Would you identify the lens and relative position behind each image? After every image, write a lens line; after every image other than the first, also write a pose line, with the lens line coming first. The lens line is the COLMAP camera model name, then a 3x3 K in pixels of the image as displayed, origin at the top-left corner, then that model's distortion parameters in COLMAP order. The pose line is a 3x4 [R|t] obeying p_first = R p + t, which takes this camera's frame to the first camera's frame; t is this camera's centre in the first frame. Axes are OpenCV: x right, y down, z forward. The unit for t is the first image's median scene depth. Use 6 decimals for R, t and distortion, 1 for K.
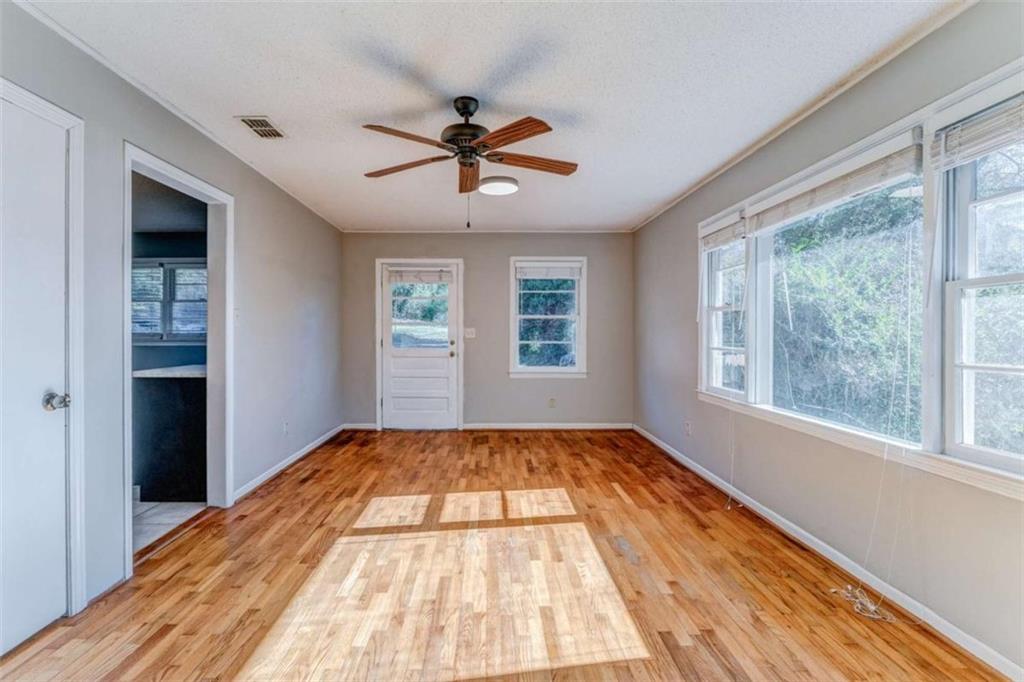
lens RADIAL K [[447.2, 0, 510.5], [0, 447.2, 334.8], [0, 0, 1]] dist [-0.000743, -0.000379]
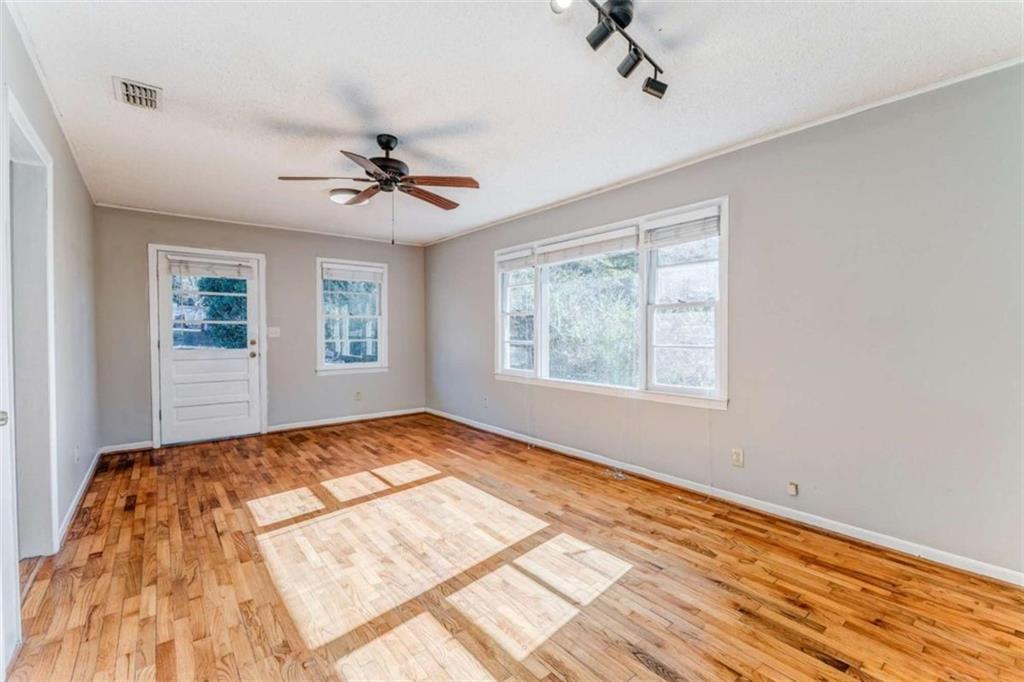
lens RADIAL K [[441.5, 0, 512.0], [0, 441.5, 341.0], [0, 0, 1]] dist [-0.000353, -0.000109]
pose [[0.778713, -0.017151, 0.627146, -0.480770], [0.007113, 0.999803, 0.018511, 0.001728], [-0.627340, -0.009954, 0.778682, -0.110266]]
